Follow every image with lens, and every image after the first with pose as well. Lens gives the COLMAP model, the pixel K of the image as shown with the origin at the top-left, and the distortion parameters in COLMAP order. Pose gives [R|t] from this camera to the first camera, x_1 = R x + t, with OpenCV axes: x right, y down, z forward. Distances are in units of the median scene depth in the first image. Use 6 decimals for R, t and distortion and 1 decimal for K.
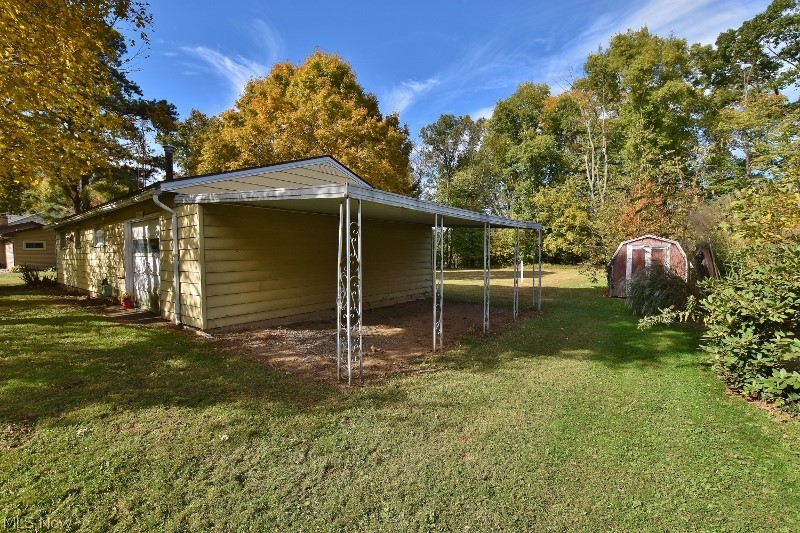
lens RADIAL K [[344.0, 0, 400.0], [0, 344.0, 266.5], [0, 0, 1]] dist [-0.023968, -0.000002]
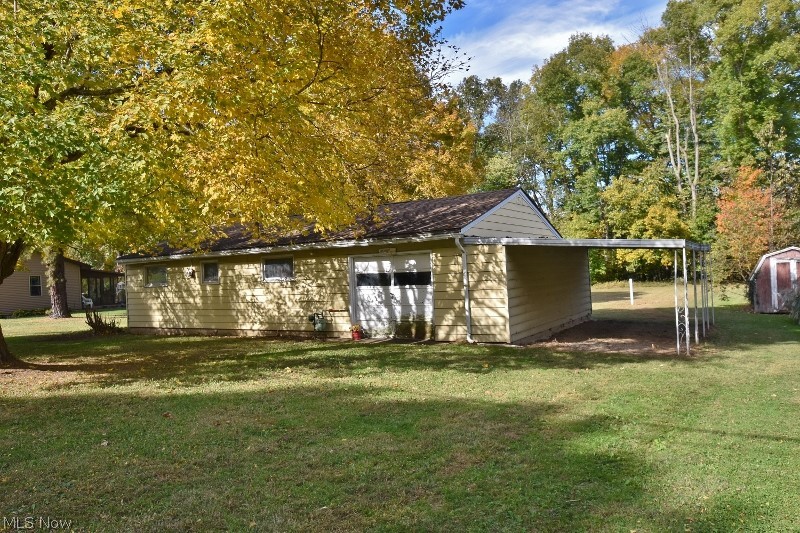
lens RADIAL K [[553.4, 0, 400.0], [0, 553.4, 266.5], [0, 0, 1]] dist [0.002759, -0.001182]
pose [[0.995601, -0.037428, 0.085900, -0.173355], [0.041727, 0.997936, -0.048807, -0.002405], [-0.083896, 0.052177, 0.995108, -0.158611]]
